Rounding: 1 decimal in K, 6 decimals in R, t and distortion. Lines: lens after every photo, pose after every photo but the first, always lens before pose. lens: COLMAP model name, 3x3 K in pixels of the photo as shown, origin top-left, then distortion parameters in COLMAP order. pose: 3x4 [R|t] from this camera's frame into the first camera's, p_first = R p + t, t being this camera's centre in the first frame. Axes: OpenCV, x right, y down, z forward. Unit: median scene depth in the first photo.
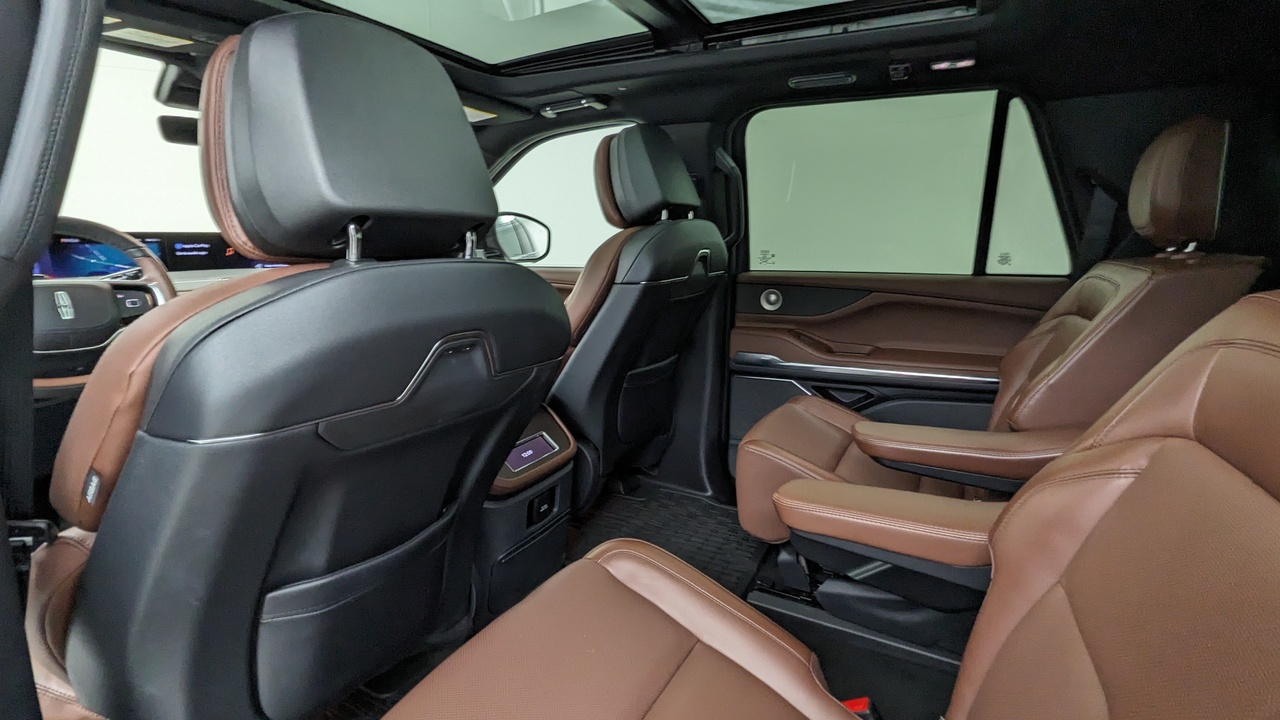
lens RADIAL K [[631.1, 0, 640.0], [0, 631.1, 360.0], [0, 0, 1]] dist [0.015161, -0.000708]
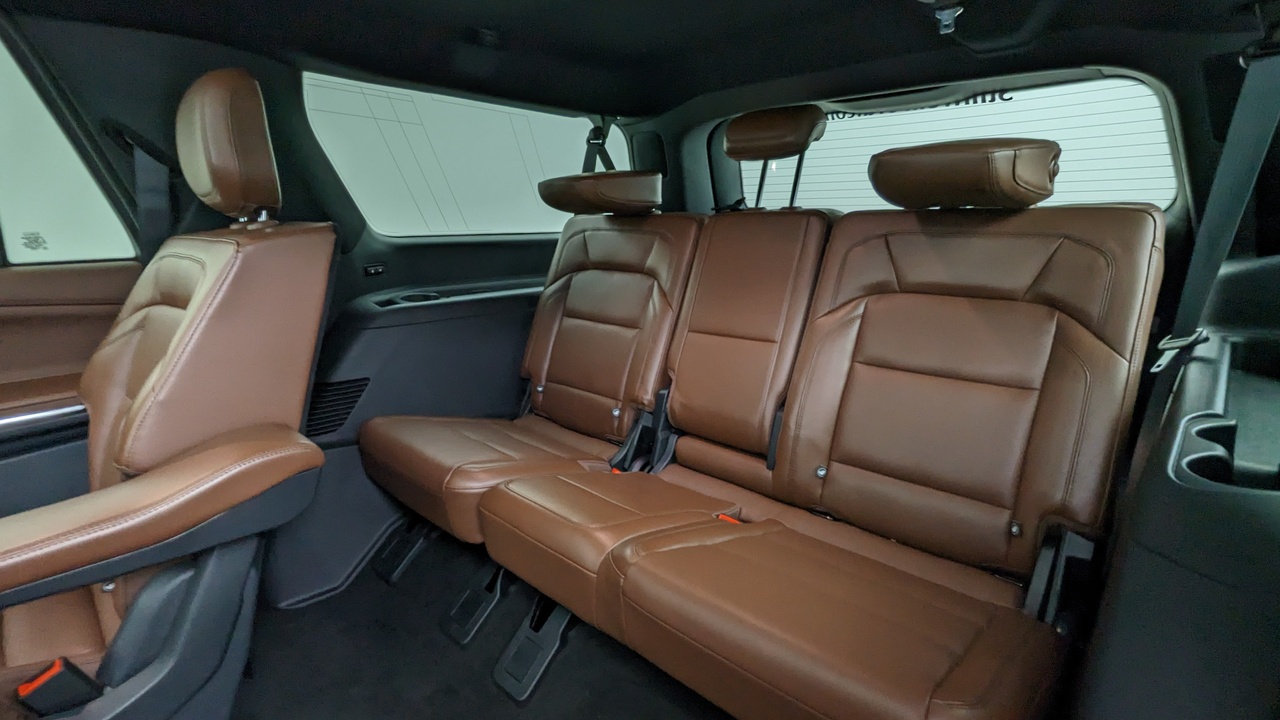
lens RADIAL K [[607.9, 0, 636.7], [0, 607.9, 358.0], [0, 0, 1]] dist [0.001105, 0.000099]
pose [[0.291131, -0.226639, 0.929450, 0.119305], [0.200401, 0.964427, 0.172396, -0.016612], [-0.935458, 0.136073, 0.326194, 0.180930]]
